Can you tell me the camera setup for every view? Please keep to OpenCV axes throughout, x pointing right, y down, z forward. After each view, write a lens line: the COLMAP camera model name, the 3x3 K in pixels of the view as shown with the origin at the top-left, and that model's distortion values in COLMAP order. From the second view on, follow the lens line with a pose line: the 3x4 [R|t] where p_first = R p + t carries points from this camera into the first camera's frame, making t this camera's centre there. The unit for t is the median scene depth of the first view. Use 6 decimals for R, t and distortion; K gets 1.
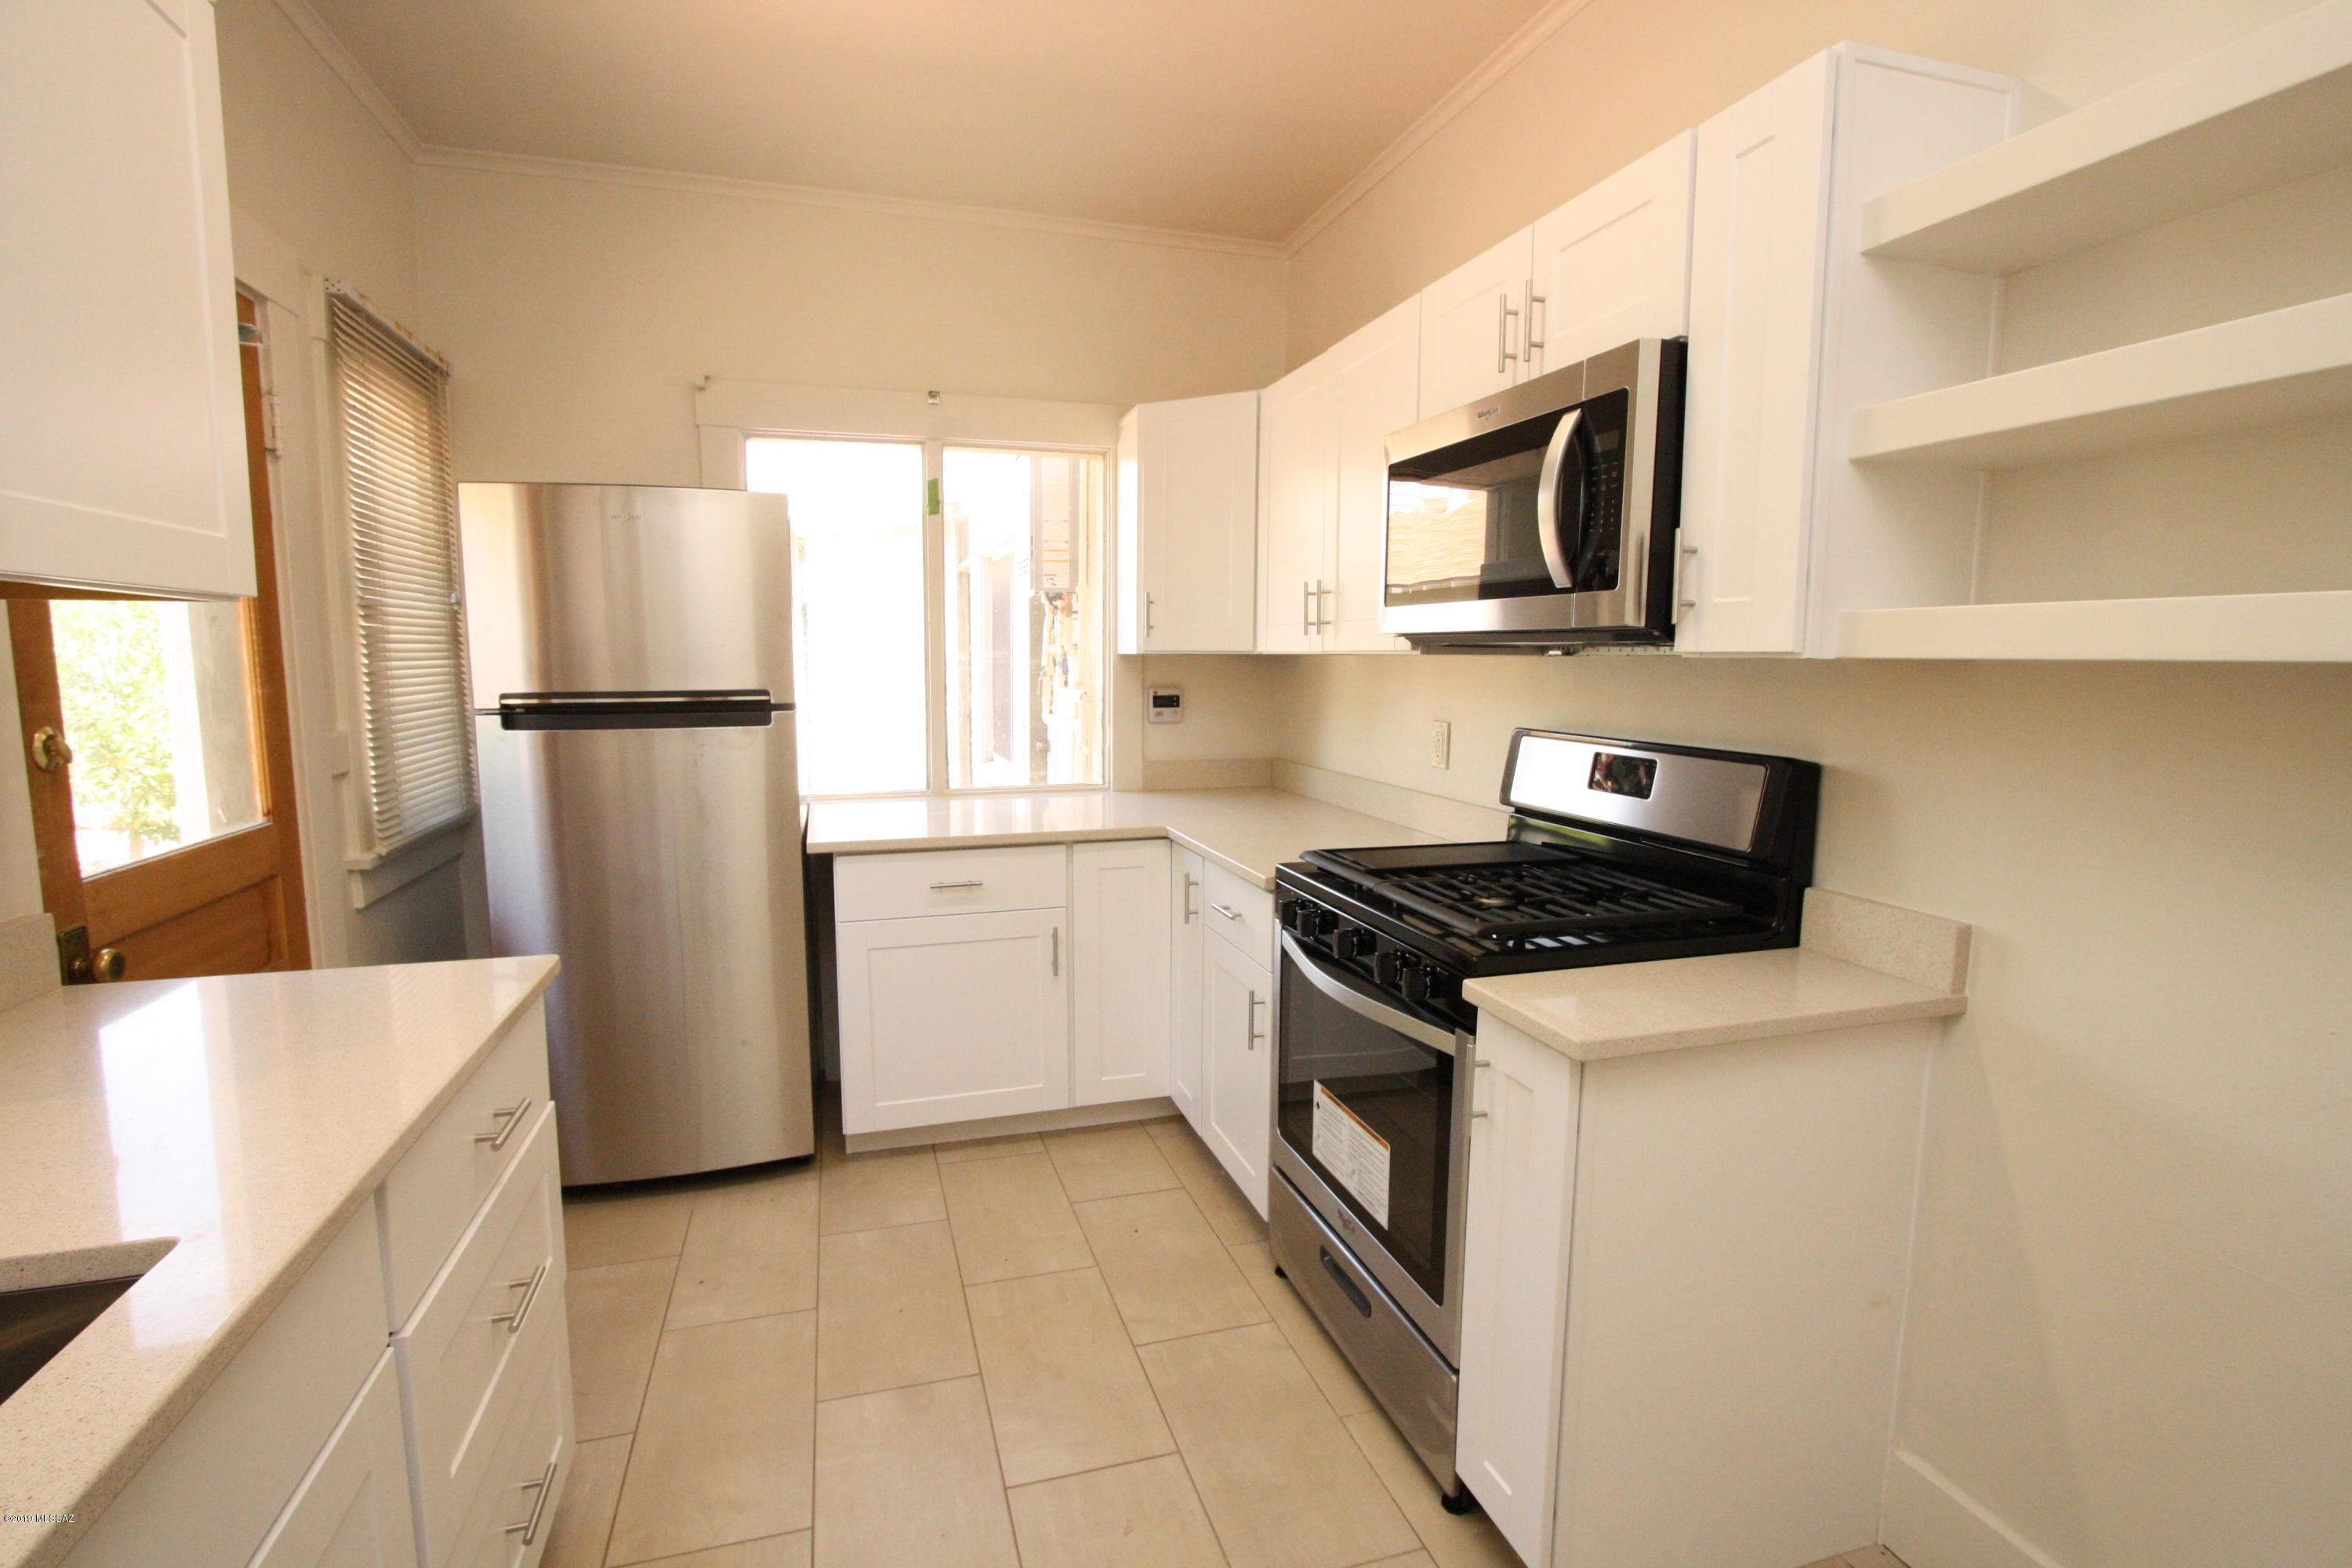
lens RADIAL K [[1089.1, 0, 1167.4], [0, 1089.1, 782.0], [0, 0, 1]] dist [-0.026022, 0.004574]
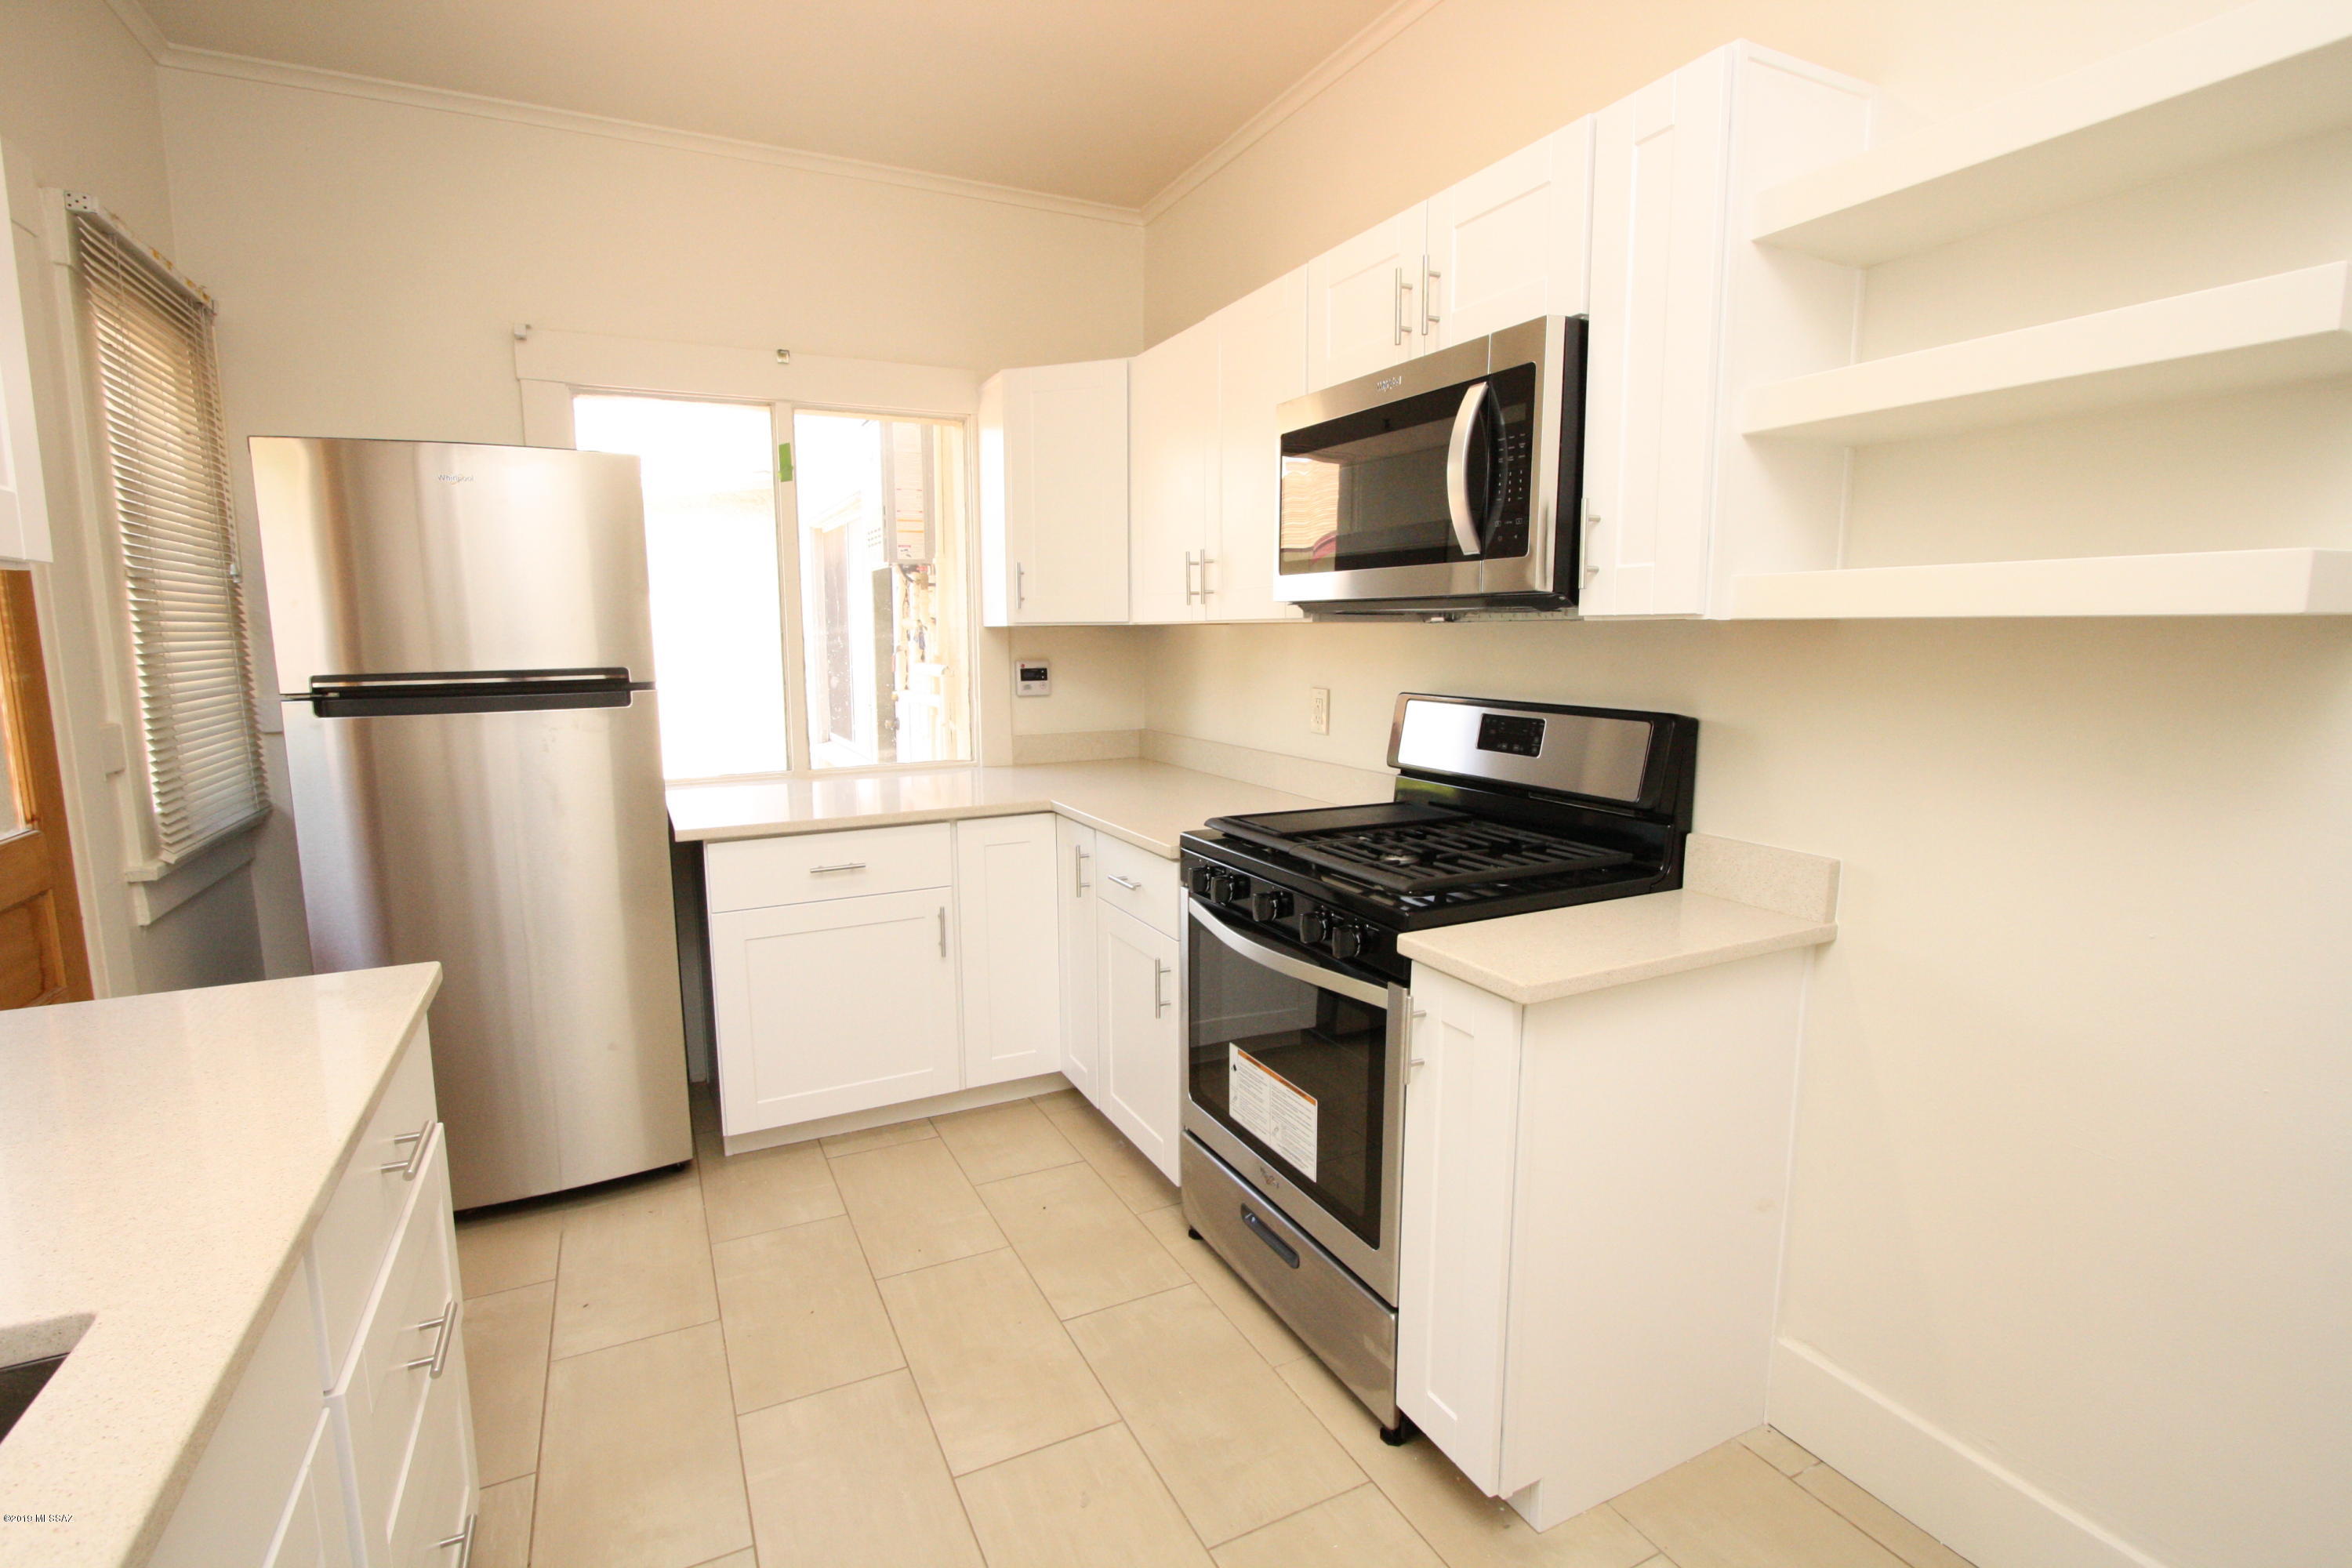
lens RADIAL K [[1089.1, 0, 1167.4], [0, 1089.1, 782.0], [0, 0, 1]] dist [-0.026022, 0.004574]
pose [[0.986271, -0.031855, 0.162031, -0.069353], [0.028142, 0.999287, 0.025160, 0.002960], [-0.162717, -0.020254, 0.986465, 0.011071]]
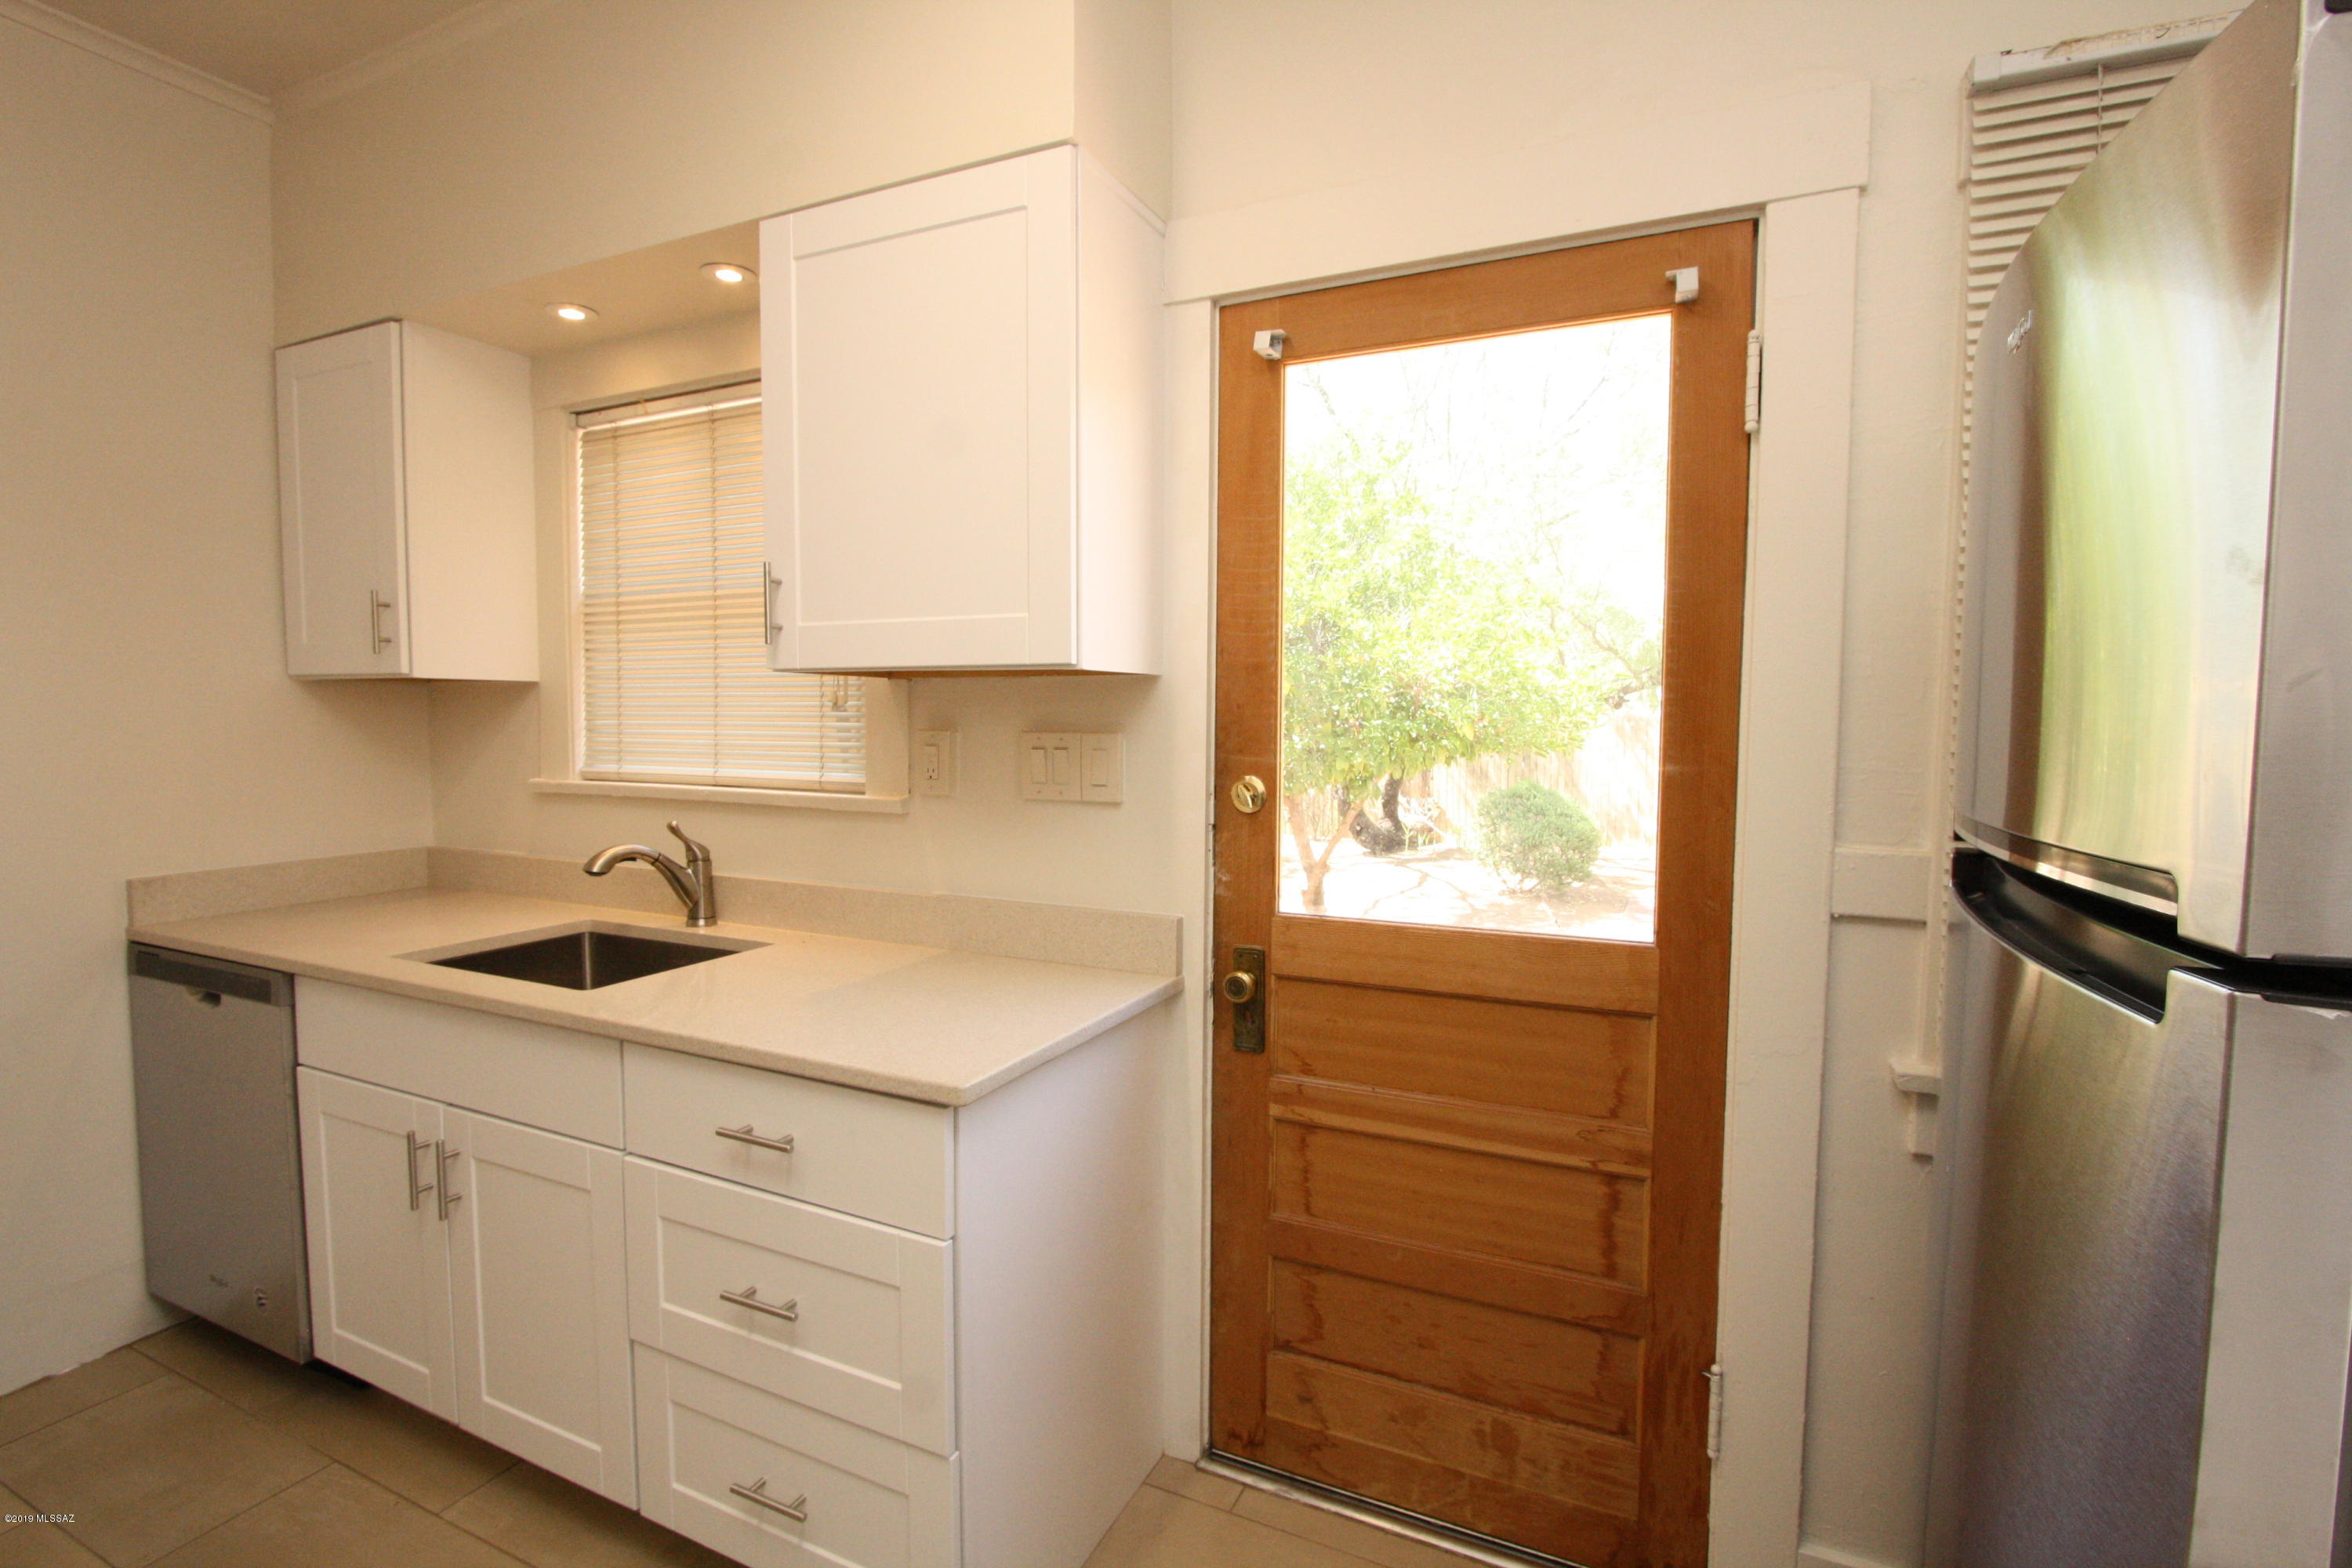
lens RADIAL K [[1089.1, 0, 1167.4], [0, 1089.1, 782.0], [0, 0, 1]] dist [-0.026022, 0.004574]
pose [[-0.677647, 0.039554, -0.734323, -0.055854], [-0.092865, 0.985956, 0.138806, -0.126725], [0.729500, 0.162254, -0.664457, 1.073244]]
